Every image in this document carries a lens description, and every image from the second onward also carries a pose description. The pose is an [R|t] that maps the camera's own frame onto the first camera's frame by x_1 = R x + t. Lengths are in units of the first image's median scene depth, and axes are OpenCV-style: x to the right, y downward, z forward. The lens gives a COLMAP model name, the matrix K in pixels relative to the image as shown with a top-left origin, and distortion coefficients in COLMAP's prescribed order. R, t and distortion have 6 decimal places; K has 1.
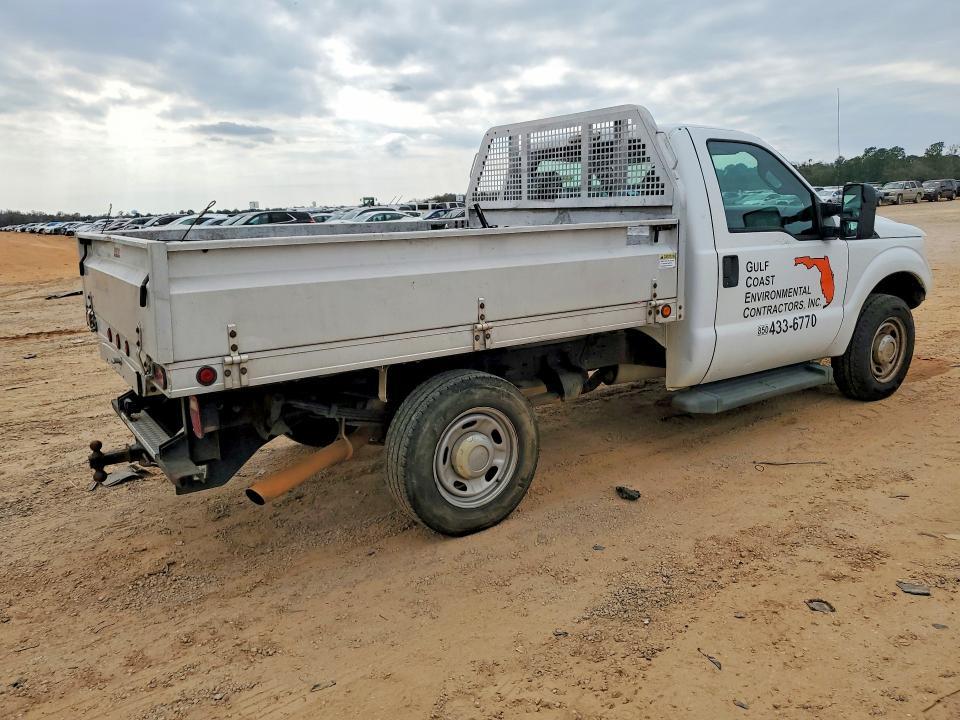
lens RADIAL K [[757.0, 0, 478.0], [0, 757.0, 364.1], [0, 0, 1]] dist [0.010430, 0.004593]
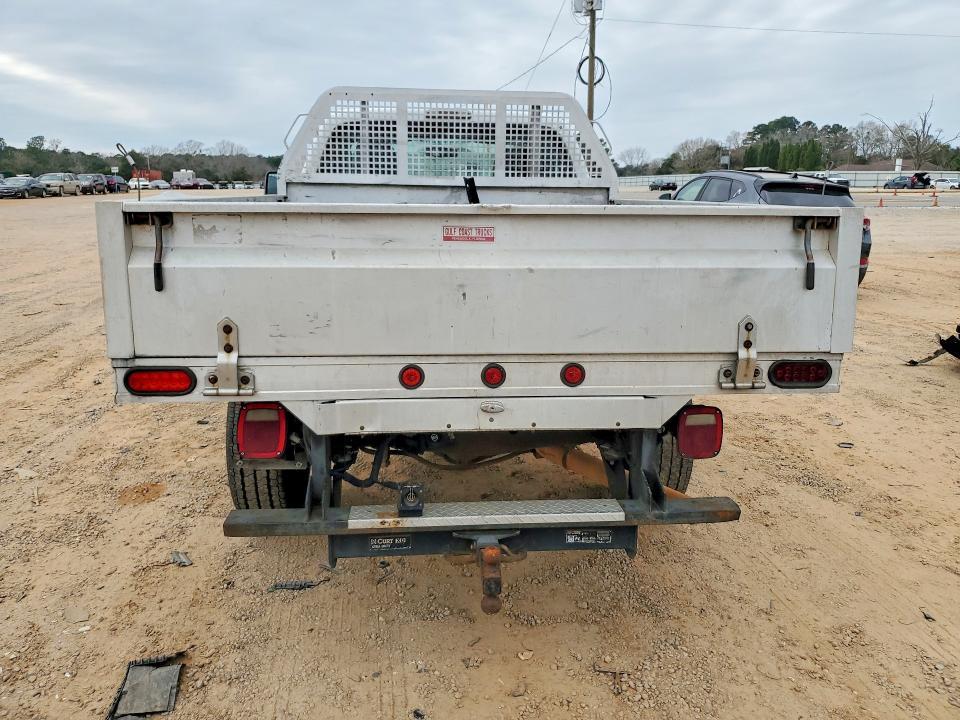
lens RADIAL K [[757.0, 0, 478.2], [0, 757.0, 353.2], [0, 0, 1]] dist [0.010430, 0.004593]
pose [[0.470460, -0.151117, 0.869386, -0.814550], [0.156340, 0.983915, 0.086423, -0.082114], [-0.868462, 0.095261, 0.486518, 0.573234]]
